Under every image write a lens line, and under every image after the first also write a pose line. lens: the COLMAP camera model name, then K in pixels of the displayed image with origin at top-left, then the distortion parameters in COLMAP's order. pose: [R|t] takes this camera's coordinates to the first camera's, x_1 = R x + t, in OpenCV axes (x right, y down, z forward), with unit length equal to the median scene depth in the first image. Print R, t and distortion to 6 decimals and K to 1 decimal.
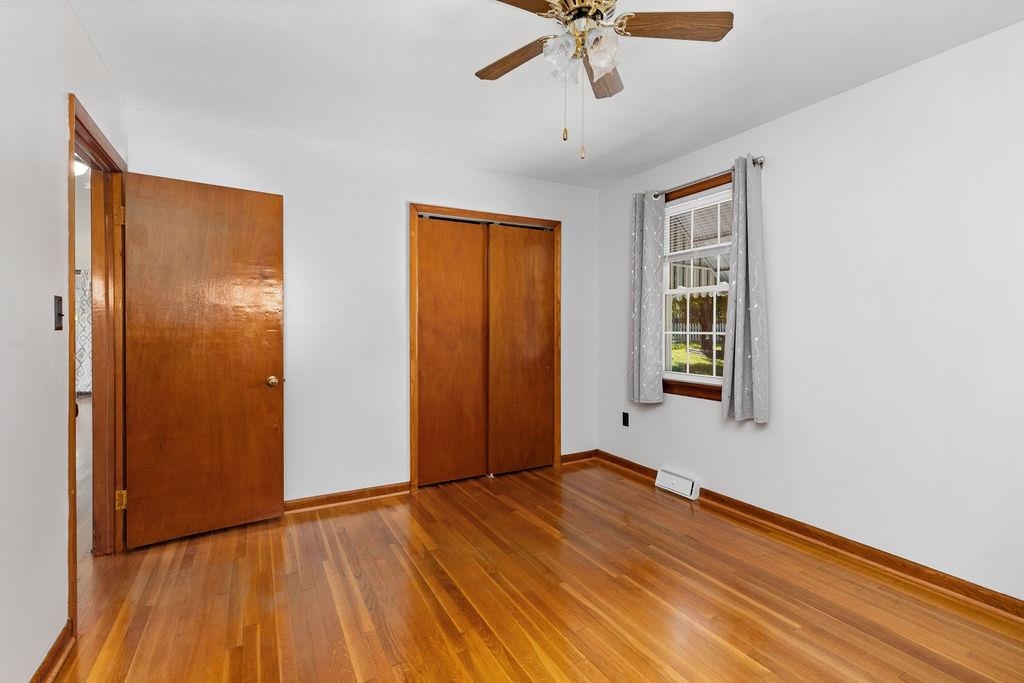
lens RADIAL K [[466.6, 0, 511.2], [0, 466.6, 325.5], [0, 0, 1]] dist [0.000994, 0.000185]
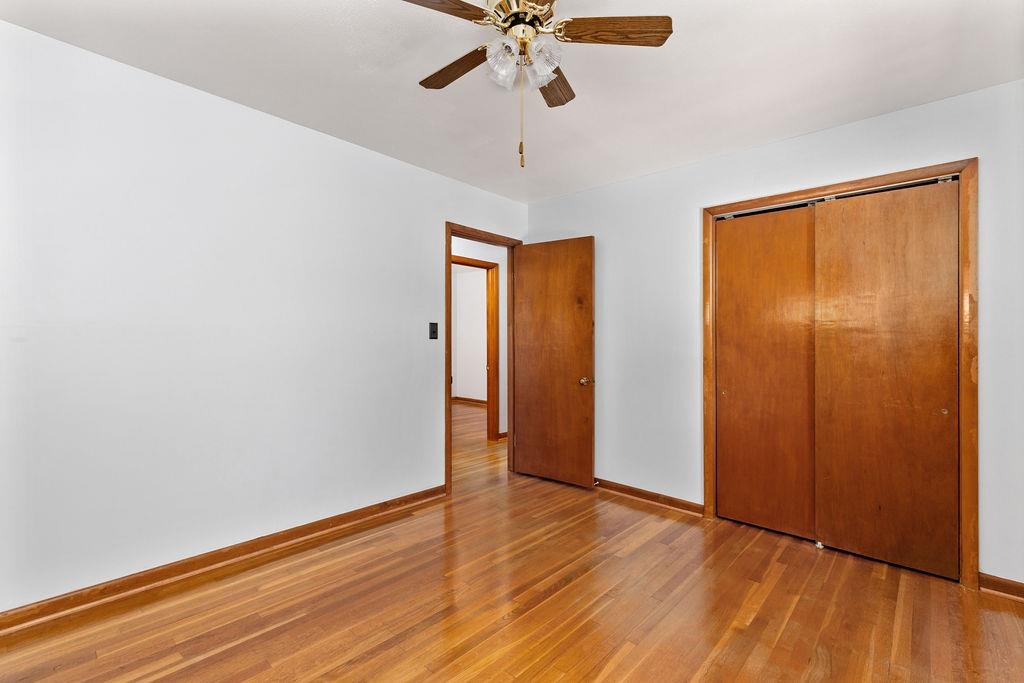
lens RADIAL K [[459.1, 0, 510.7], [0, 459.1, 333.2], [0, 0, 1]] dist [0.000229, -0.000075]
pose [[0.310754, -0.004505, -0.950480, 0.541458], [-0.006669, 0.999954, -0.006920, -0.002395], [0.950467, 0.008489, 0.310710, 0.343398]]
